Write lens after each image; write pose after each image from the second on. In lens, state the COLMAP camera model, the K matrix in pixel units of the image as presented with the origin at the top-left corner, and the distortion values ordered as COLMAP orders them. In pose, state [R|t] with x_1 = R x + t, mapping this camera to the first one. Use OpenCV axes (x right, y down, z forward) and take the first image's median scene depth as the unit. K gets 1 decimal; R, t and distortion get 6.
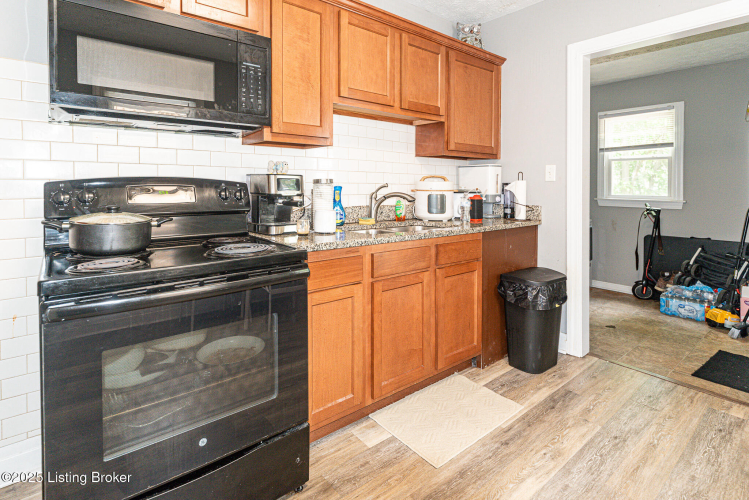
lens RADIAL K [[375.7, 0, 374.0], [0, 375.7, 191.7], [0, 0, 1]] dist [-0.002474, 0.002530]
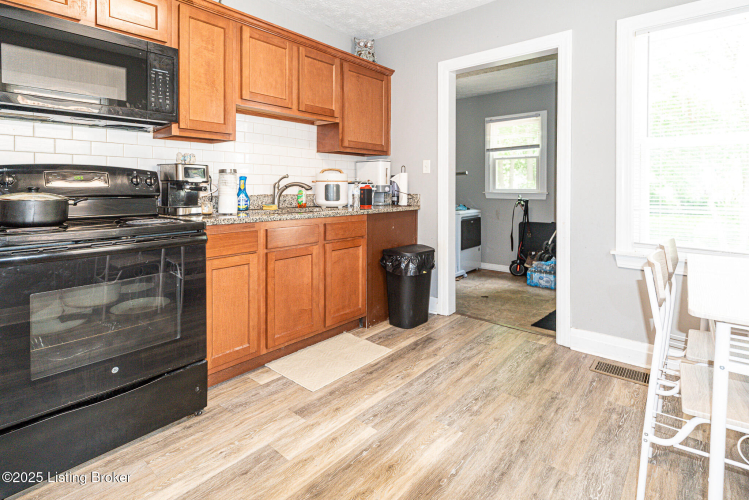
lens RADIAL K [[375.7, 0, 358.9], [0, 375.7, 188.4], [0, 0, 1]] dist [-0.002474, 0.002530]
pose [[0.989275, -0.003437, 0.146027, 0.085115], [0.004946, 0.999938, -0.009974, 0.034538], [-0.145984, 0.010589, 0.989230, -0.184540]]
